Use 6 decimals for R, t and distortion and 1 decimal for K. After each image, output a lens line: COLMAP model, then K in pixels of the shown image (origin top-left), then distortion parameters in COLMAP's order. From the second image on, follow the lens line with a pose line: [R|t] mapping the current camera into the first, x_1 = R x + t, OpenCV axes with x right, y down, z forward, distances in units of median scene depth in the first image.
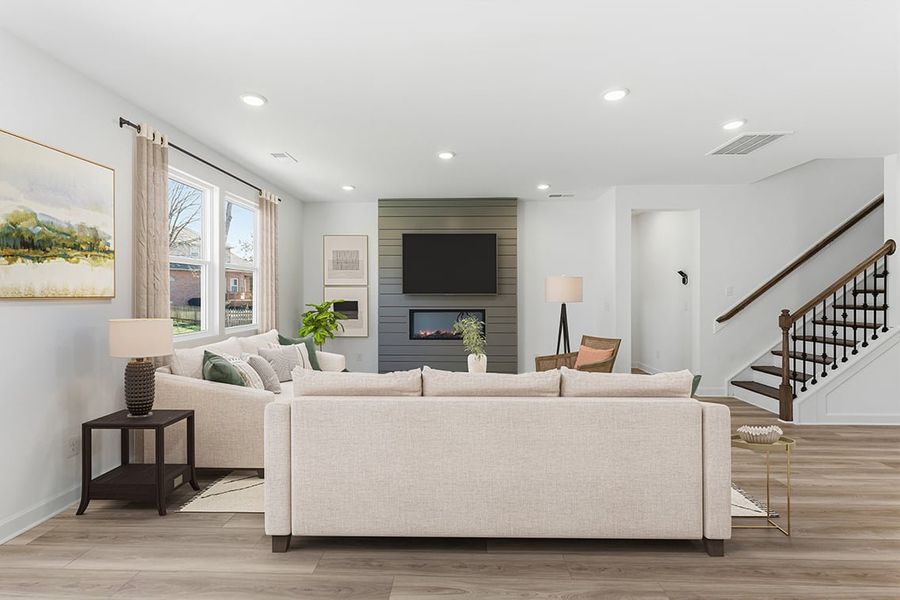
lens RADIAL K [[413.3, 0, 452.7], [0, 413.3, 285.1], [0, 0, 1]] dist [-0.001704, 0.000045]
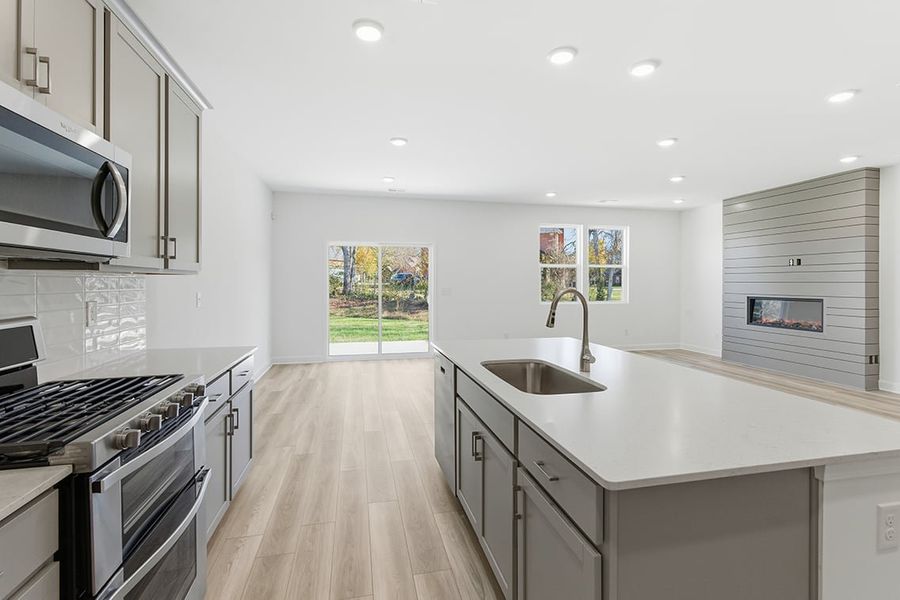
lens RADIAL K [[413.3, 0, 452.7], [0, 413.3, 285.1], [0, 0, 1]] dist [-0.001704, 0.000045]
pose [[0.267782, 0.007127, -0.963453, 0.734962], [0.018786, 0.999744, 0.012617, 0.000661], [0.963296, -0.021478, 0.267580, -0.034585]]
